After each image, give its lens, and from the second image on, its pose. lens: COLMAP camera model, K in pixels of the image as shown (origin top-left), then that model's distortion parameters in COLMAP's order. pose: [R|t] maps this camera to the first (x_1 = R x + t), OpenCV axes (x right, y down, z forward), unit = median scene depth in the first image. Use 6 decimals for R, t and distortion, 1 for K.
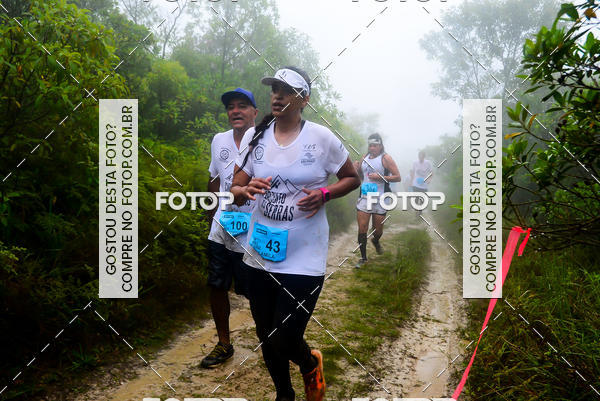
lens RADIAL K [[614.4, 0, 313.9], [0, 614.4, 207.0], [0, 0, 1]] dist [0.006290, 0.000000]
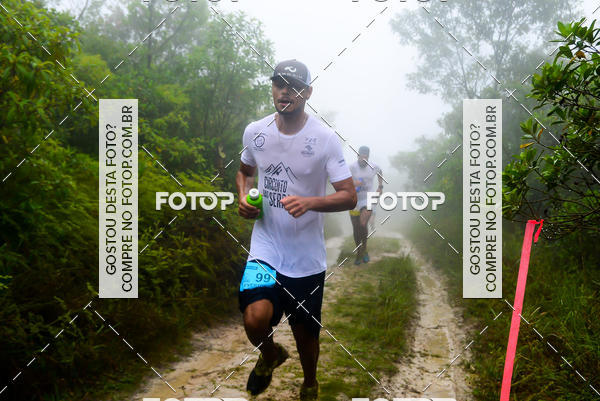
lens RADIAL K [[870.8, 0, 319.9], [0, 870.8, 204.8], [0, 0, 1]] dist [0.092955, 0.000000]
pose [[0.994230, -0.032313, 0.102285, -0.082252], [0.036462, 0.998575, -0.038956, 0.017205], [-0.100881, 0.042460, 0.993992, -0.212637]]
